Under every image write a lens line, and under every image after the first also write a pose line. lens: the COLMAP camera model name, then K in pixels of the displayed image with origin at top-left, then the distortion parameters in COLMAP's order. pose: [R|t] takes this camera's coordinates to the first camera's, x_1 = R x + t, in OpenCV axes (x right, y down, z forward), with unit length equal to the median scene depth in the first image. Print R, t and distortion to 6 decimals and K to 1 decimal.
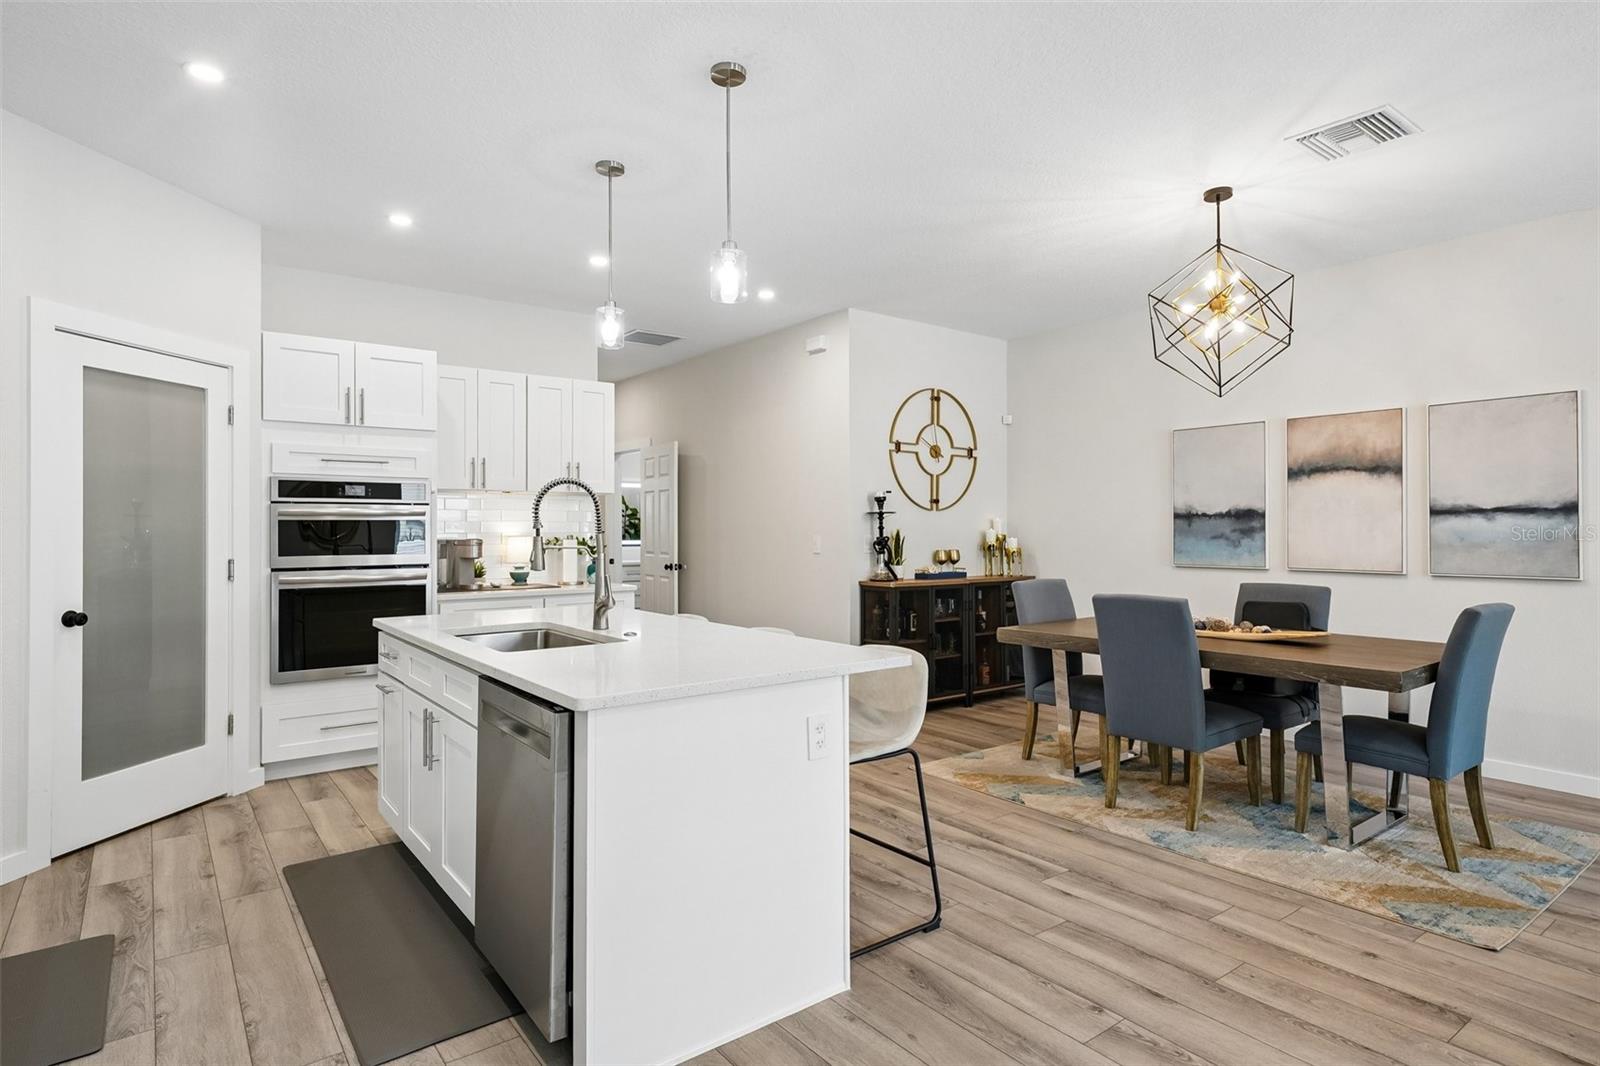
lens RADIAL K [[877.8, 0, 816.9], [0, 877.8, 505.9], [0, 0, 1]] dist [-0.010250, 0.005842]
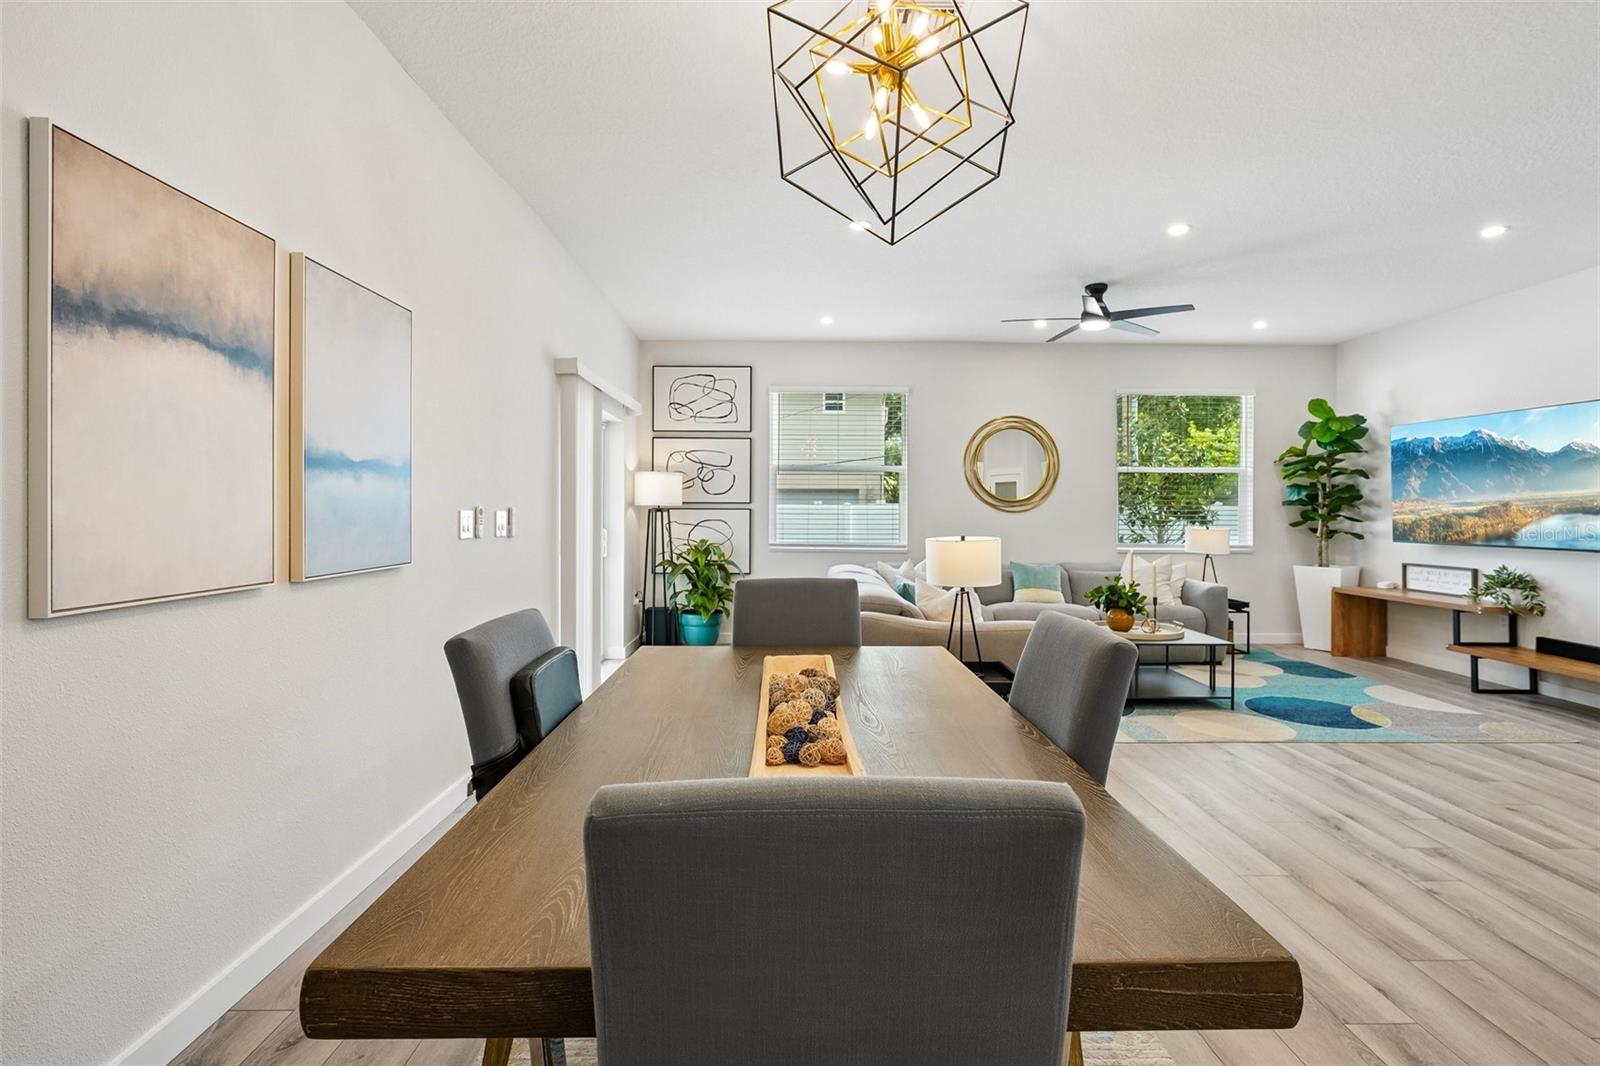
lens RADIAL K [[762.8, 0, 810.7], [0, 762.8, 503.1], [0, 0, 1]] dist [-0.002851, 0.005707]
pose [[-0.800377, 0.003276, 0.599487, 0.190207], [-0.019517, 0.999313, -0.031518, 0.042539], [-0.599179, -0.036926, -0.799763, 1.221064]]
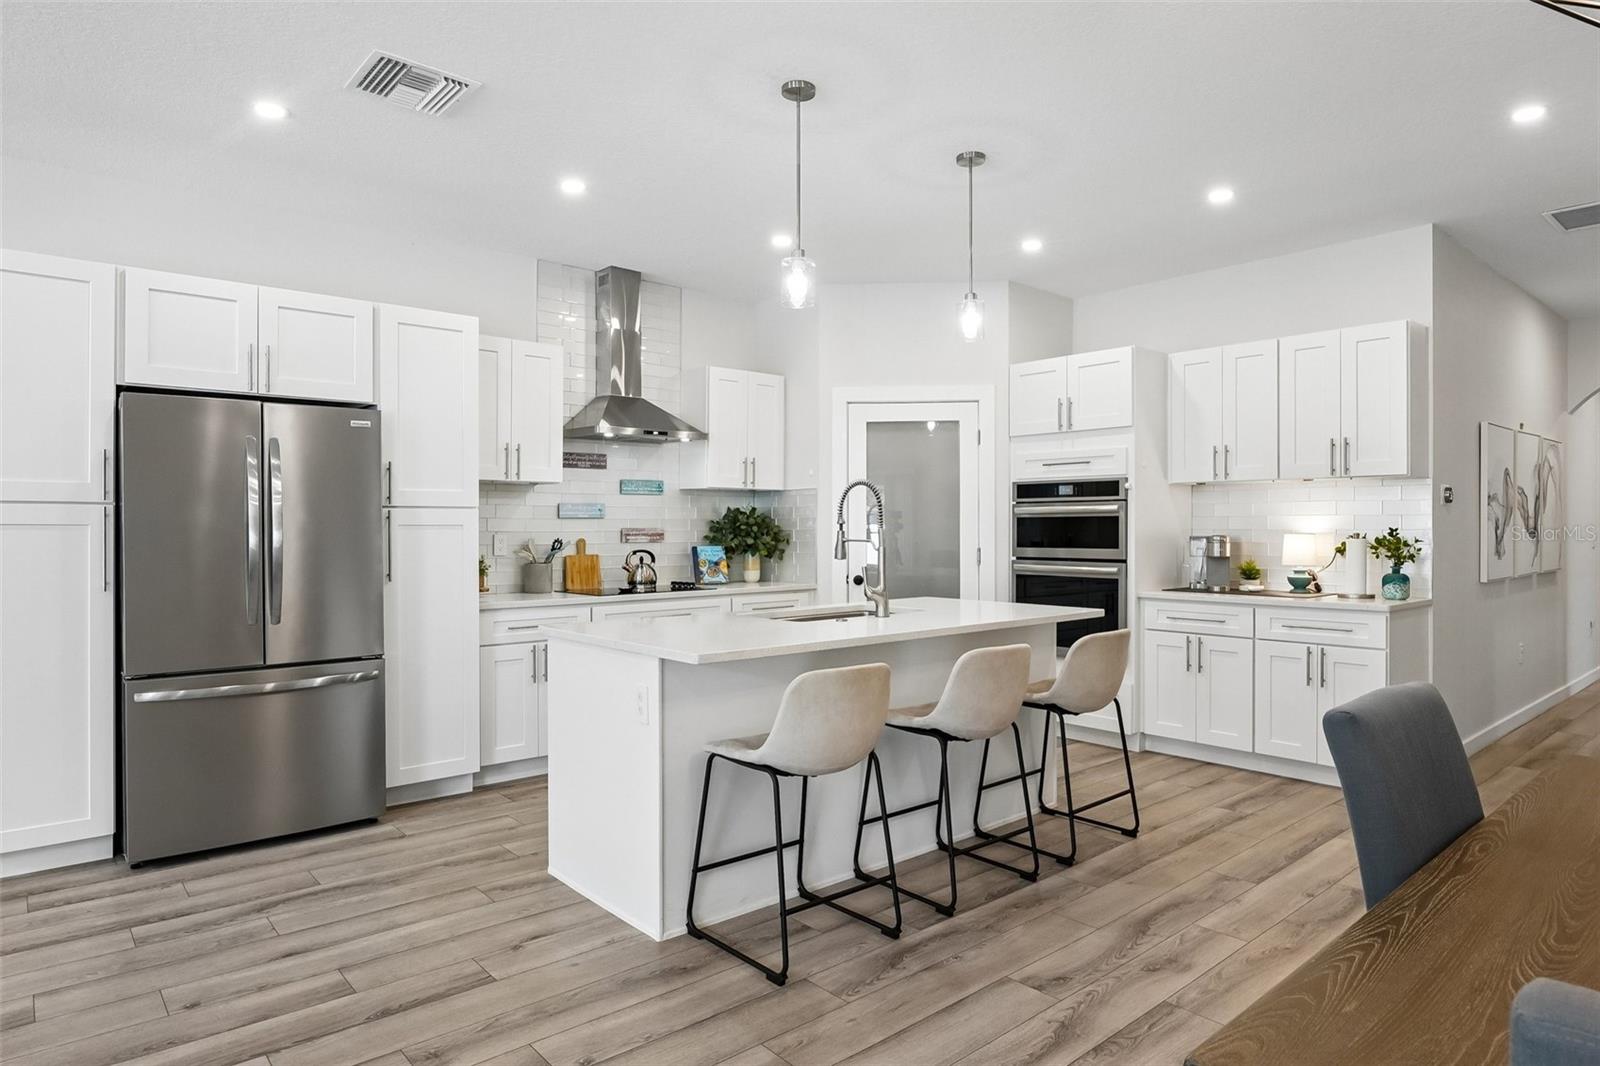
lens RADIAL K [[931.1, 0, 792.4], [0, 931.1, 535.1], [0, 0, 1]] dist [-0.026198, 0.016286]
pose [[0.038086, 0.010838, -0.999216, 0.643605], [0.026455, 0.999580, 0.011850, 0.016068], [0.998924, -0.026885, 0.037783, 0.606972]]
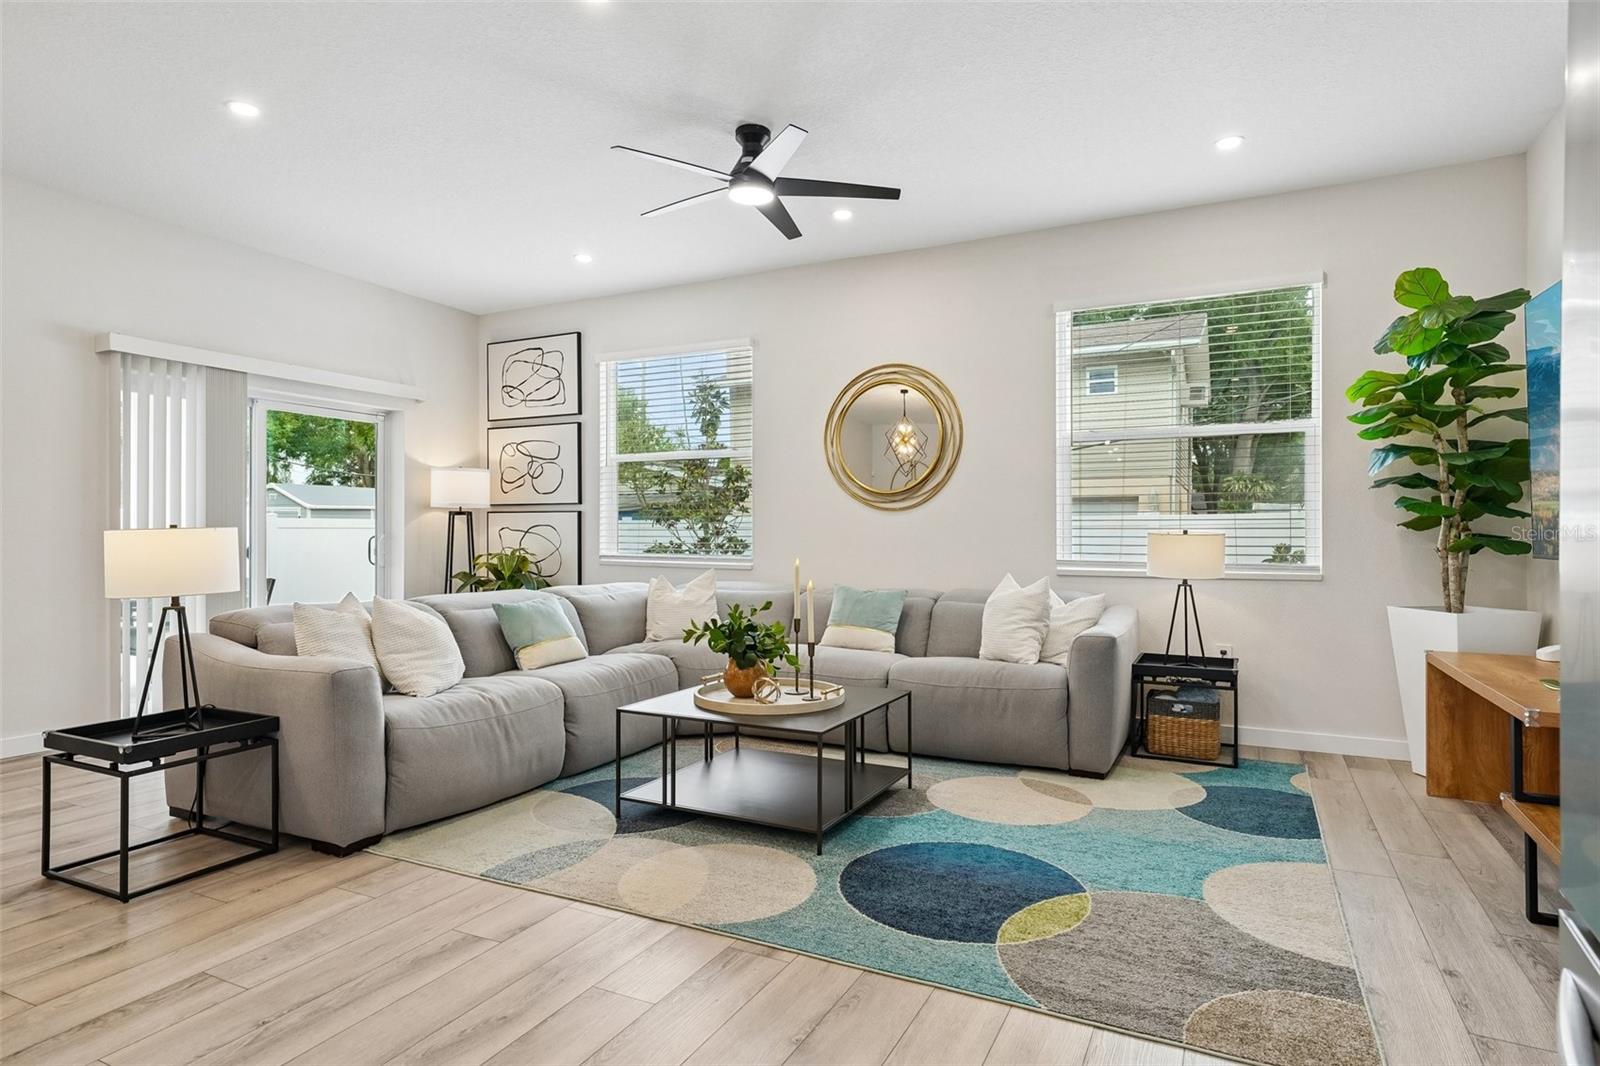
lens RADIAL K [[866.7, 0, 810.7], [0, 866.7, 541.3], [0, 0, 1]] dist [0.013291, -0.009442]
pose [[-0.431460, -0.009919, 0.902078, -0.217909], [-0.023863, 0.999715, -0.000421, 0.049116], [-0.901817, -0.021708, -0.431573, 0.330886]]
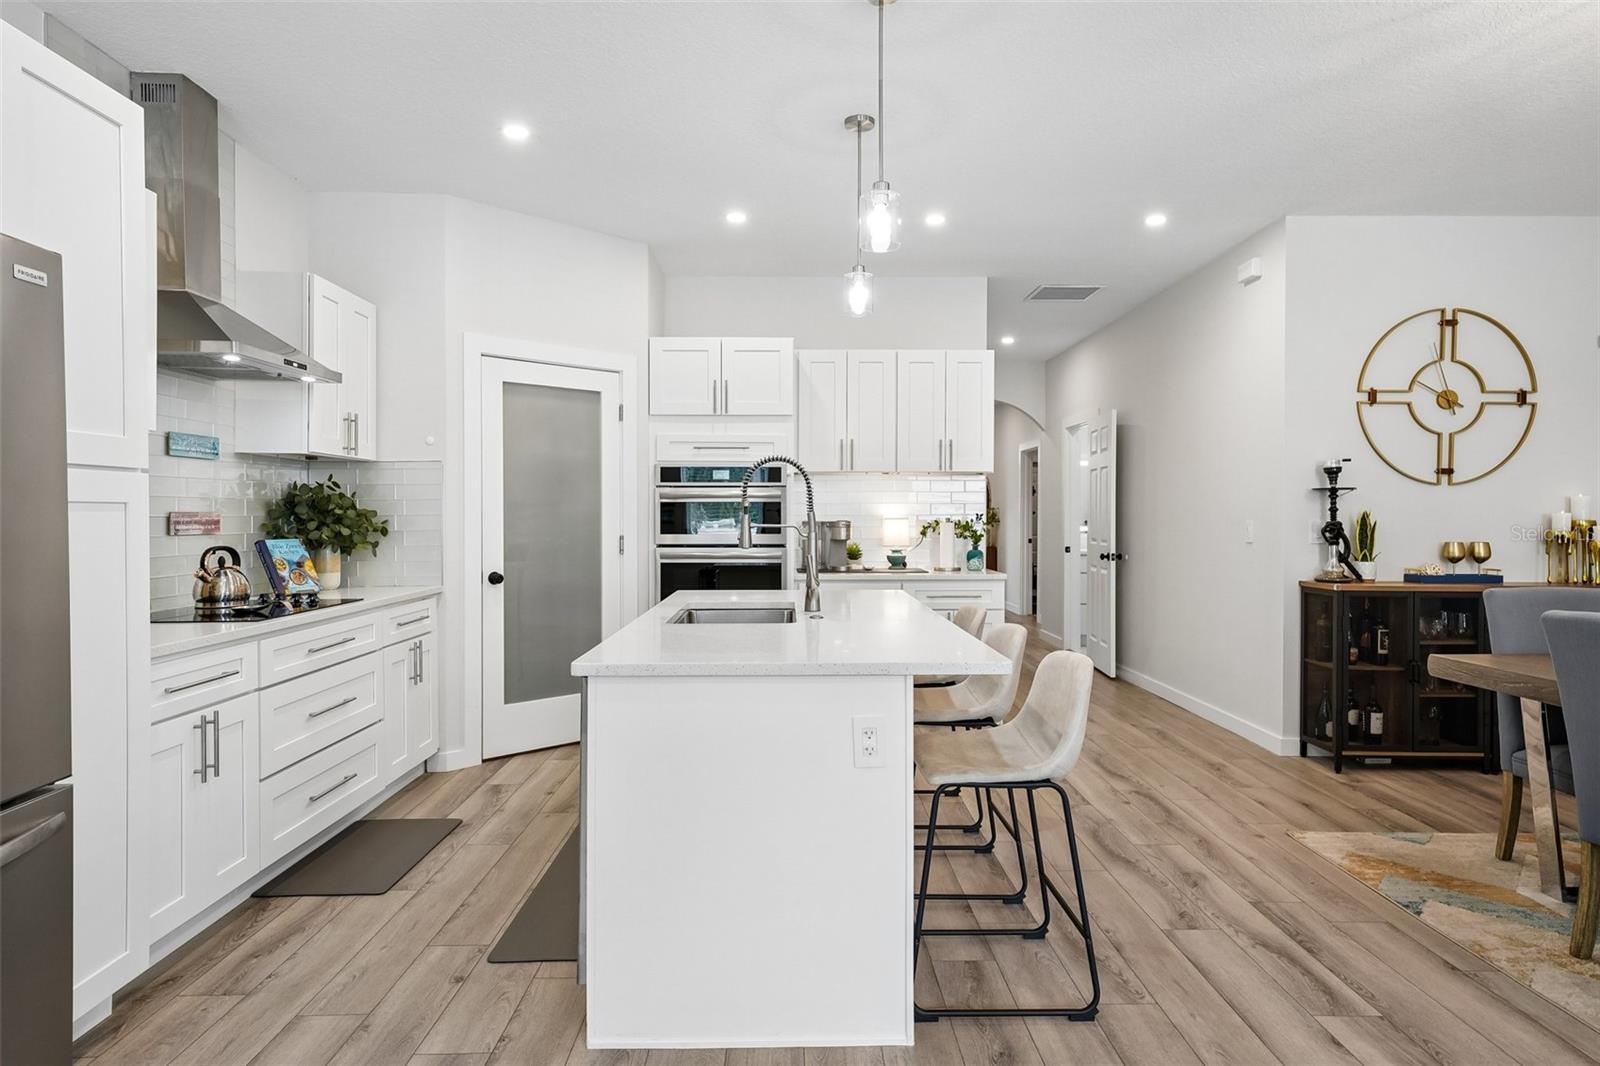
lens RADIAL K [[957.8, 0, 801.2], [0, 957.8, 523.7], [0, 0, 1]] dist [0.033787, -0.005889]
pose [[0.794344, 0.007437, -0.607422, 0.277088], [0.013488, 0.999463, 0.029876, 0.008609], [0.607318, -0.031924, 0.793817, 0.109760]]
